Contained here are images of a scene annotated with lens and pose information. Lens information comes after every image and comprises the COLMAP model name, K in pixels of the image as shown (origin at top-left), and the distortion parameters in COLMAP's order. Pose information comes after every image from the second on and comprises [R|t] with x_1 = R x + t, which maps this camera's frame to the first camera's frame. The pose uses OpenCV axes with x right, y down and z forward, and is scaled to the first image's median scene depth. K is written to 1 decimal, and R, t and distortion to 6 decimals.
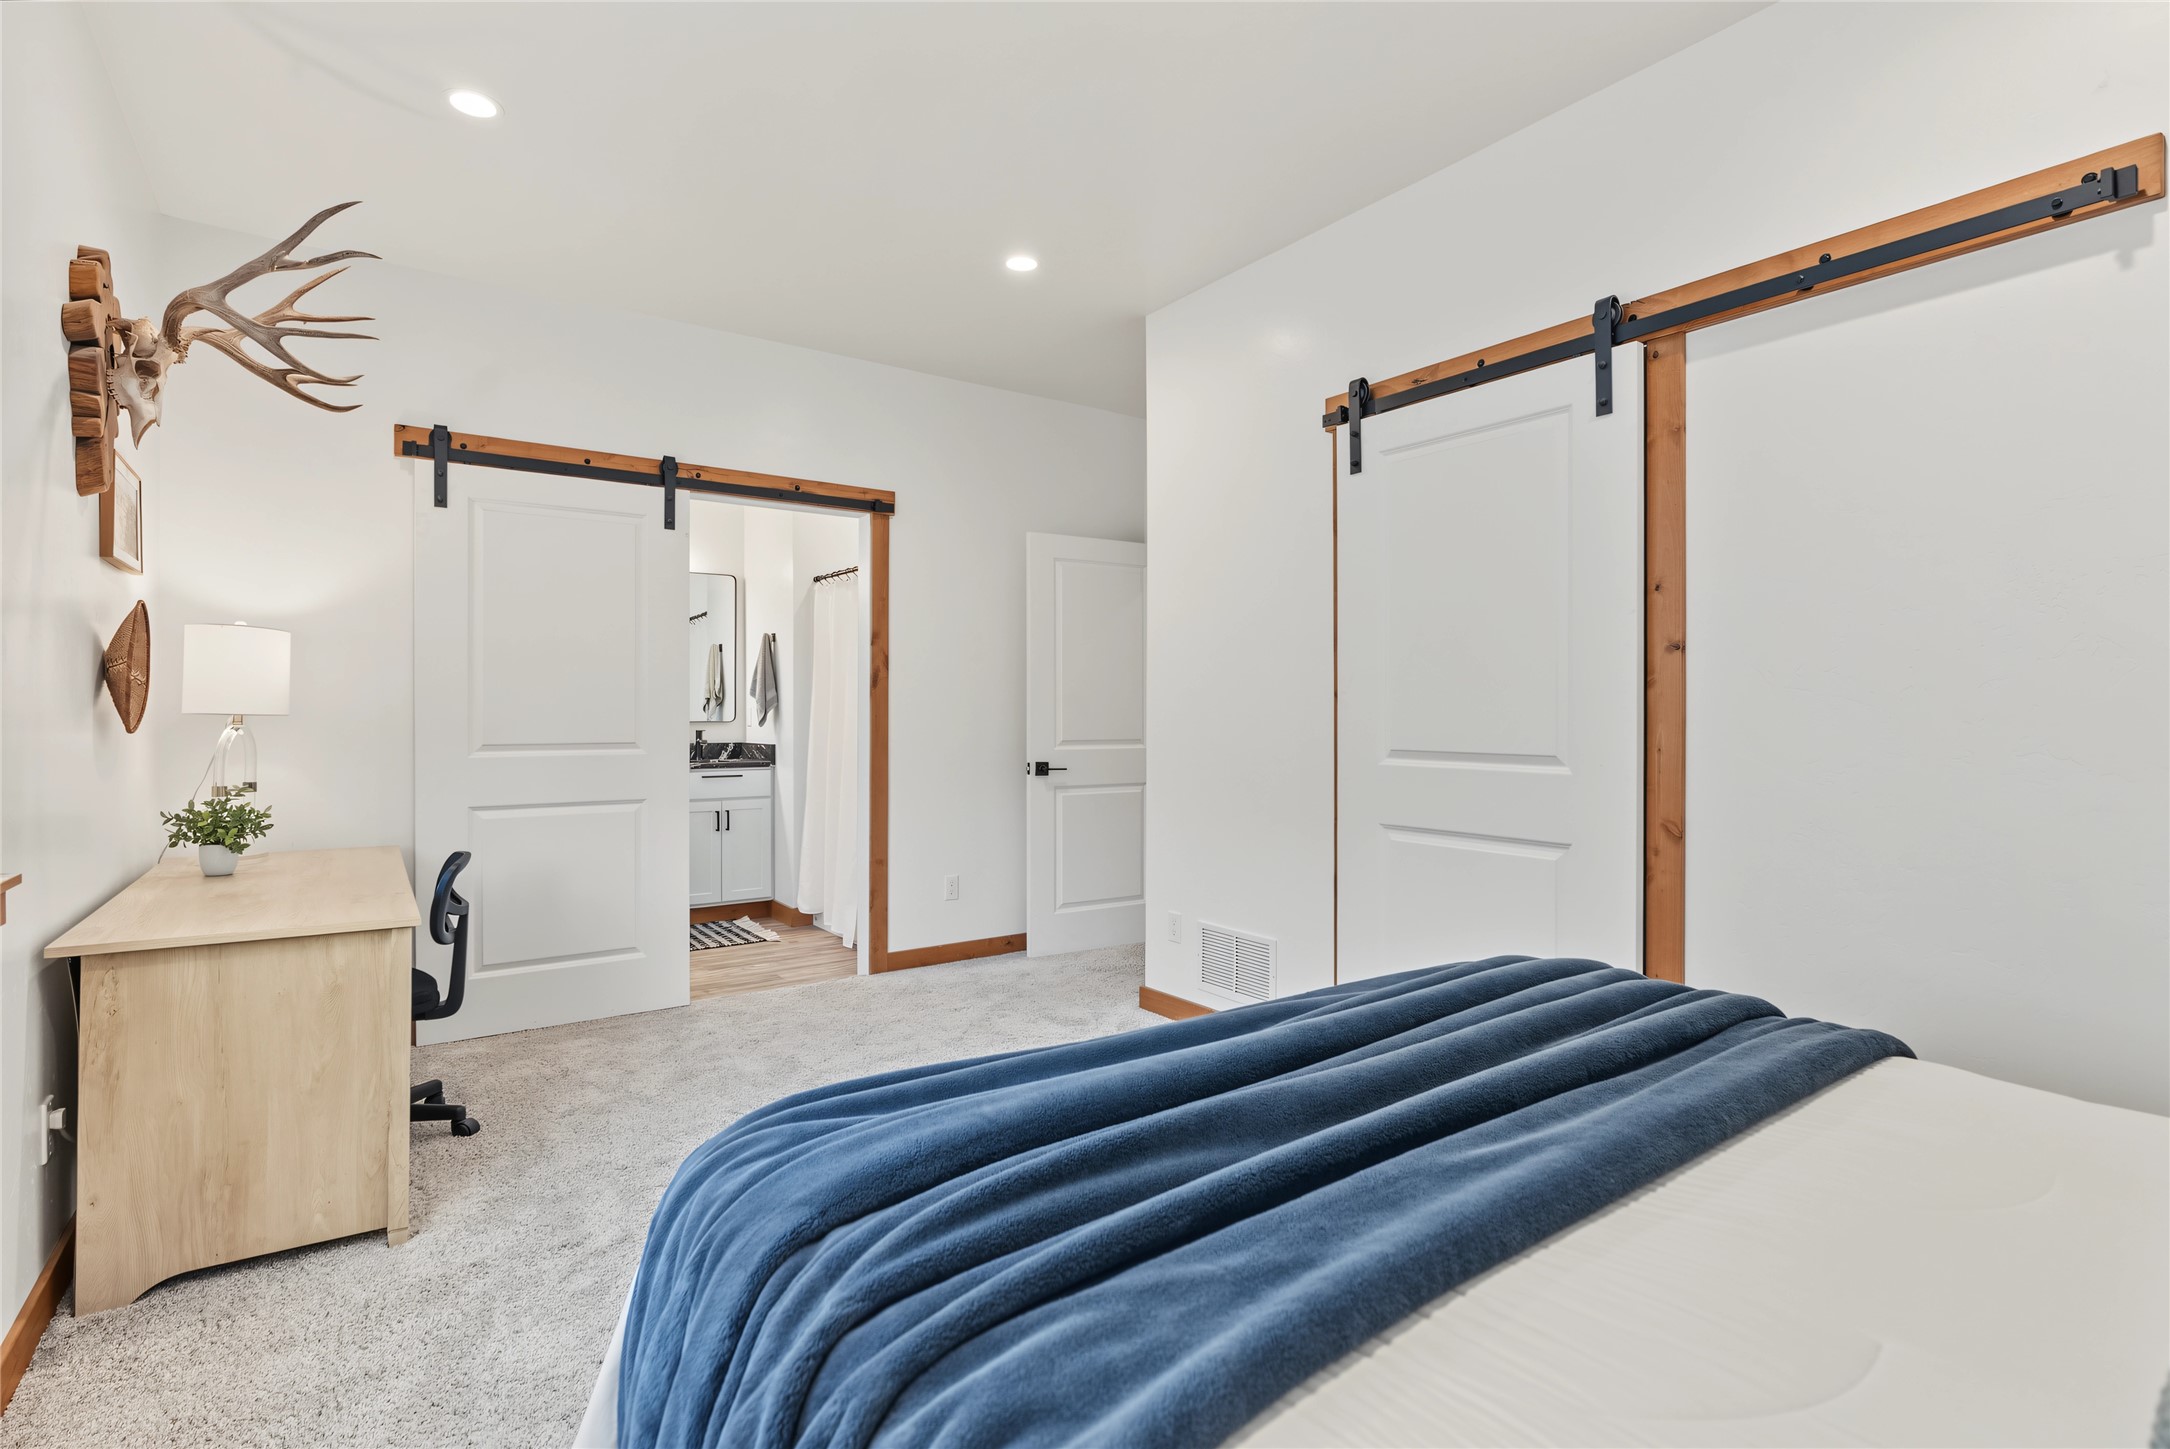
lens RADIAL K [[1037.1, 0, 1084.6], [0, 1037.1, 712.0], [0, 0, 1]] dist [-0.002913, 0.004207]
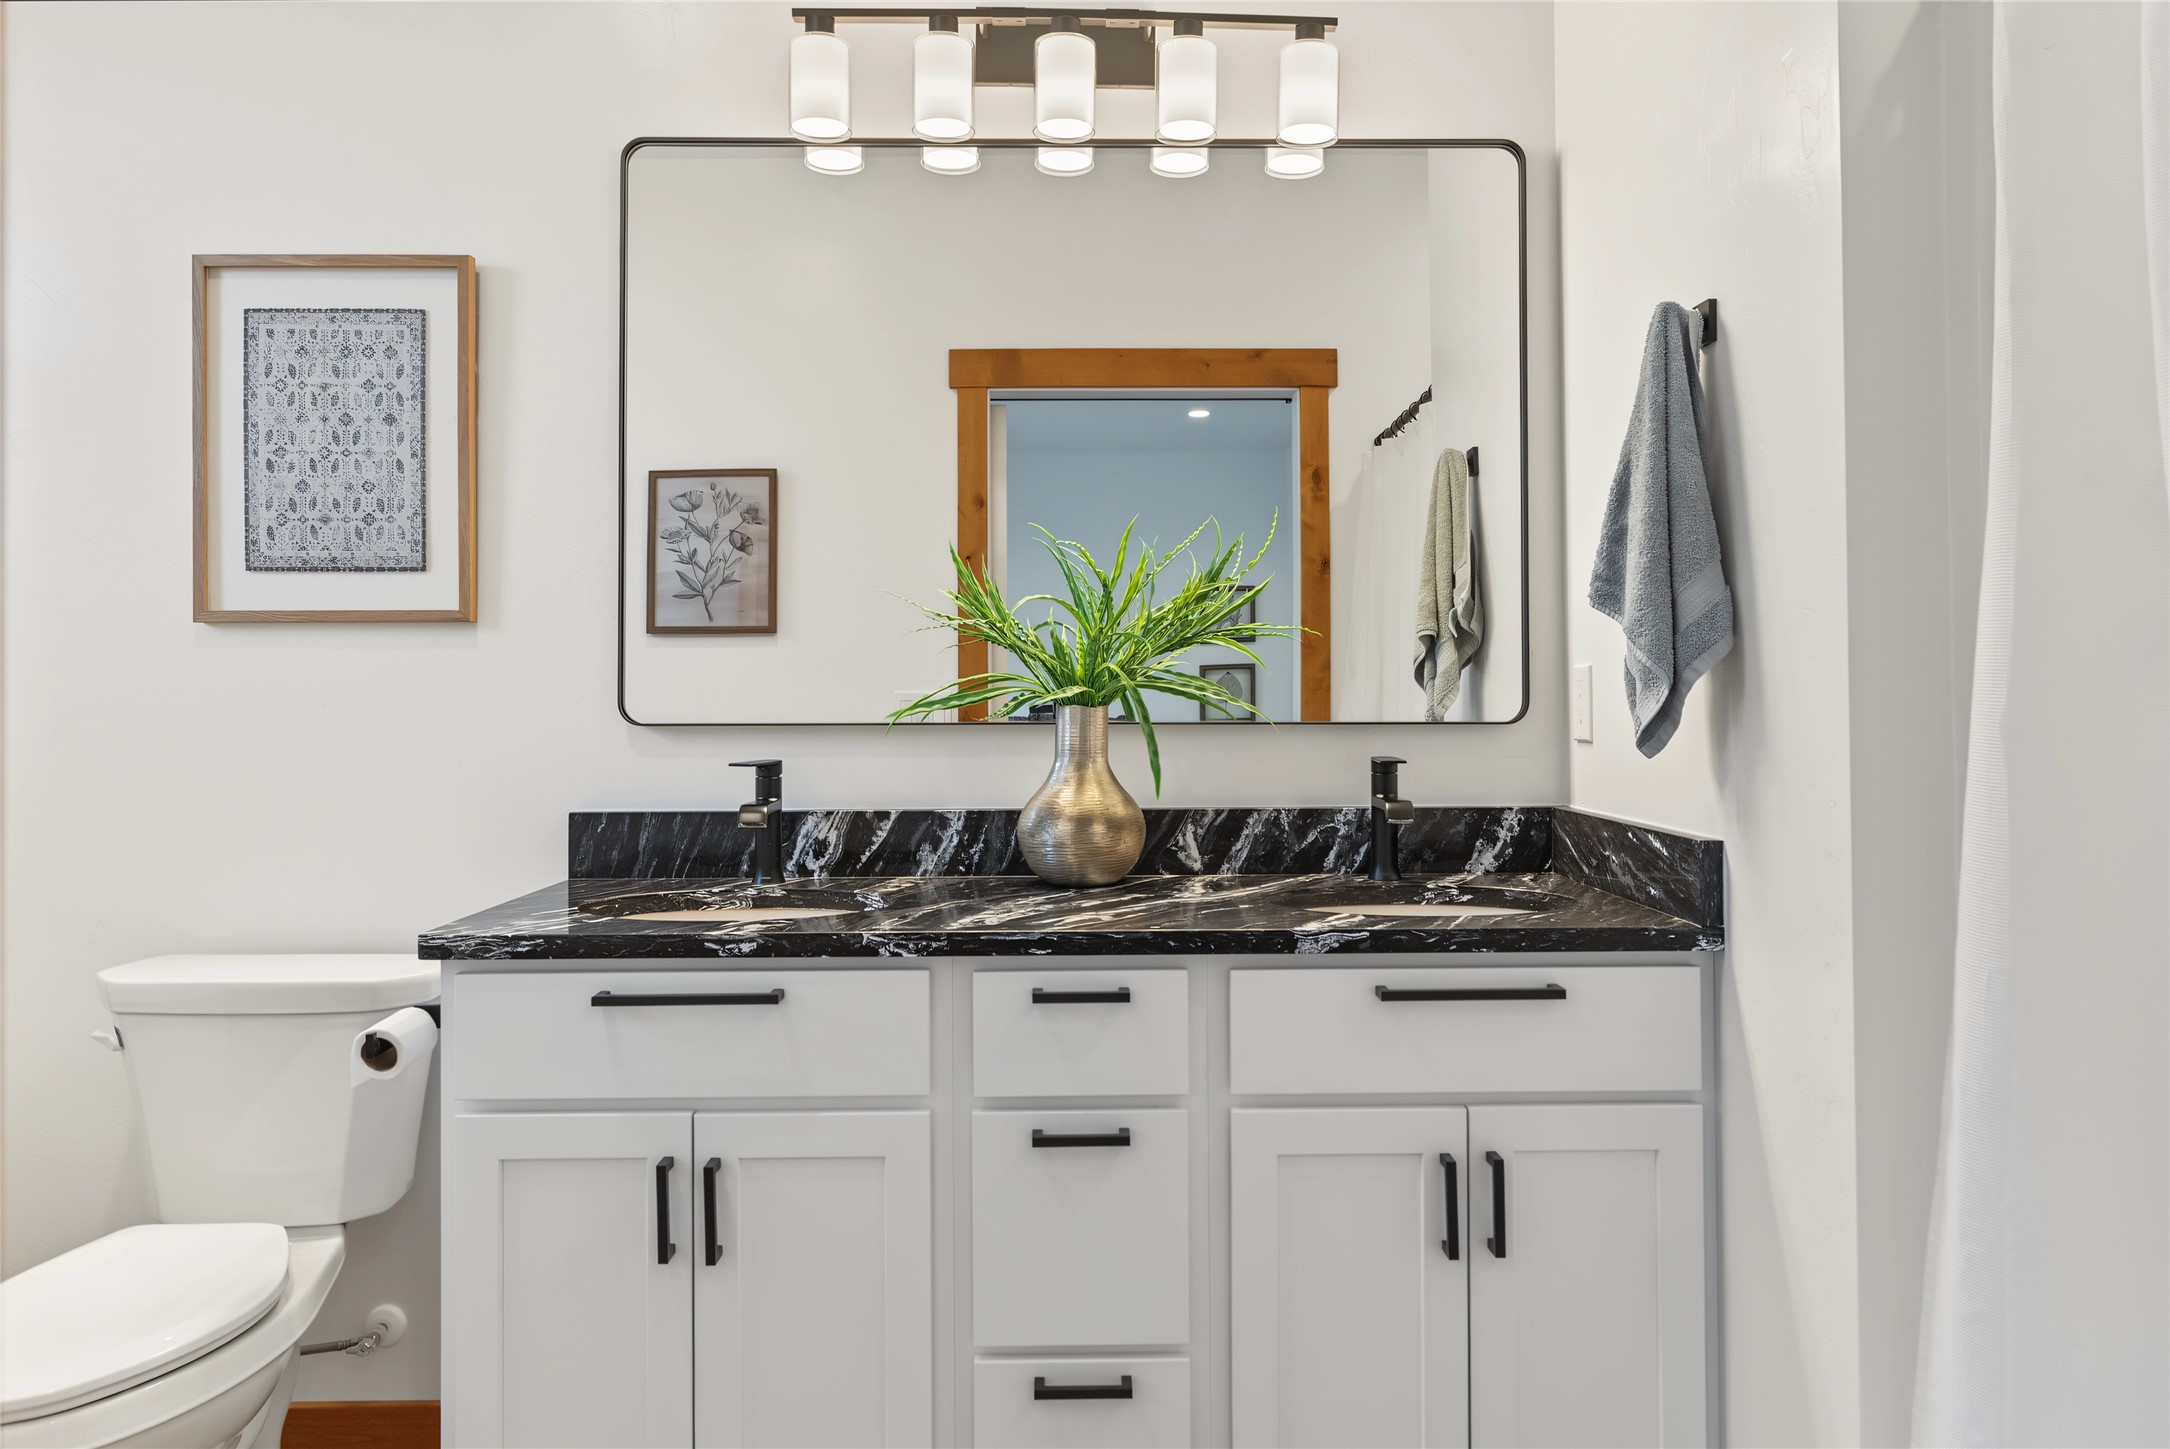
lens RADIAL K [[1587.2, 0, 1065.7], [0, 1587.2, 650.0], [0, 0, 1]] dist [0.003471, 0.002553]
pose [[0.819339, -0.016567, -0.573069, -0.220498], [0.001733, 0.999649, -0.026420, 0.001438], [0.573306, 0.020654, 0.819081, 0.657878]]
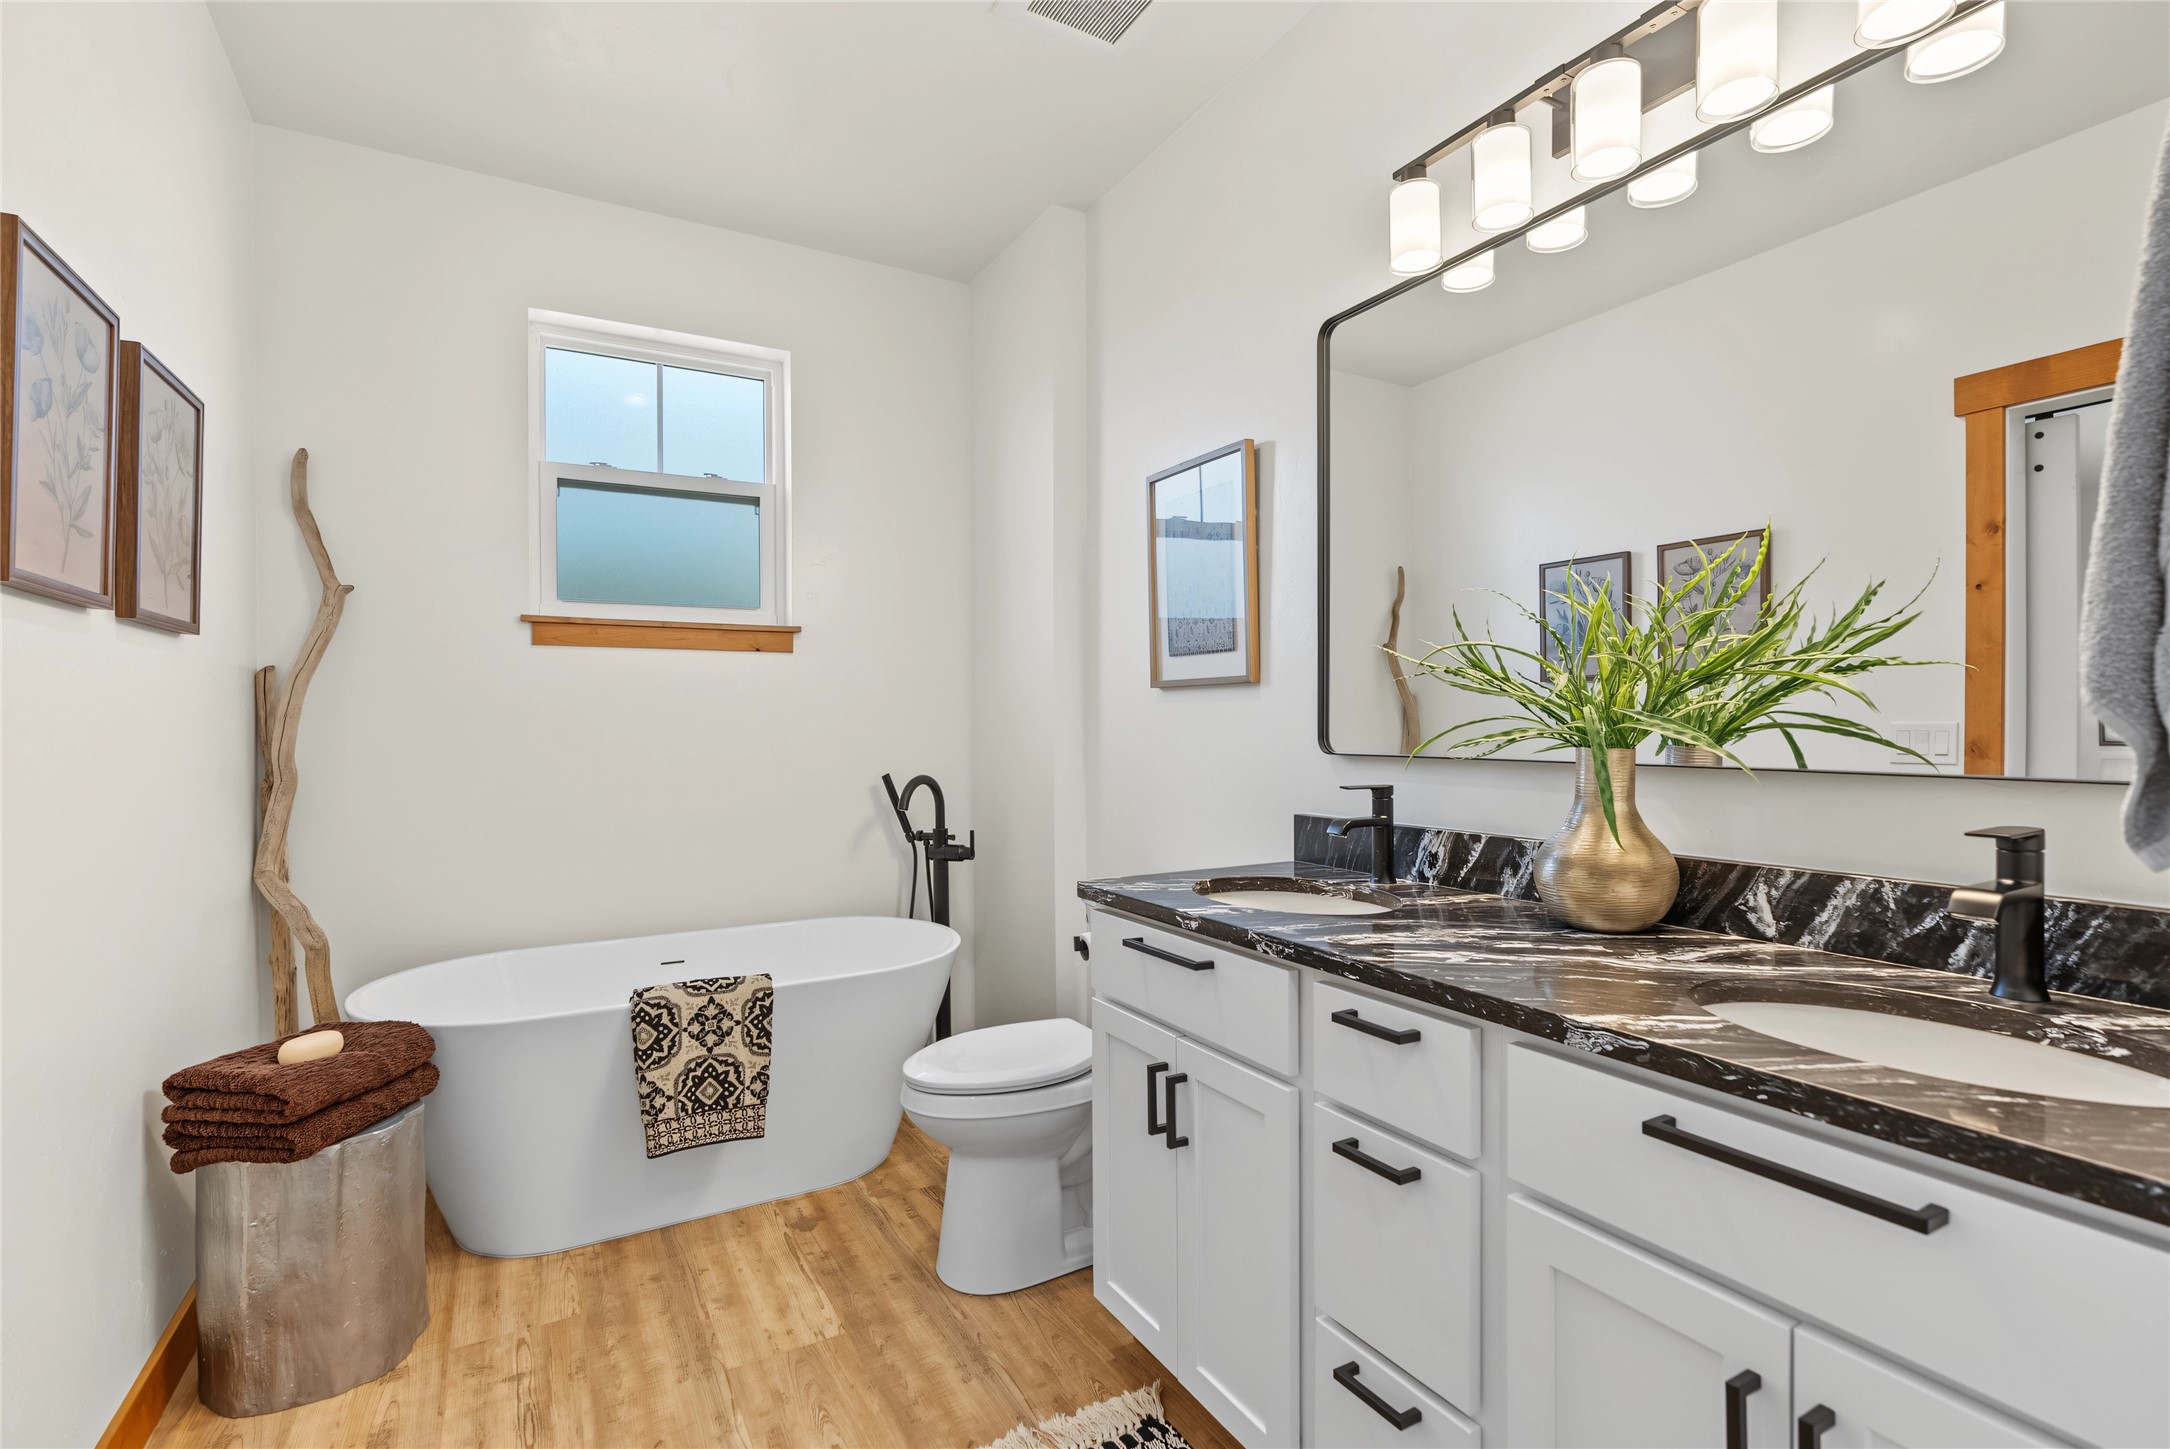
lens RADIAL K [[1005.7, 0, 1078.4], [0, 1005.7, 721.8], [0, 0, 1]] dist [-0.008003, 0.001472]
pose [[-0.113251, 0.000978, -0.993566, -0.199377], [0.004056, 0.999992, 0.000522, -0.000625], [0.993558, -0.003970, -0.113254, 0.792263]]
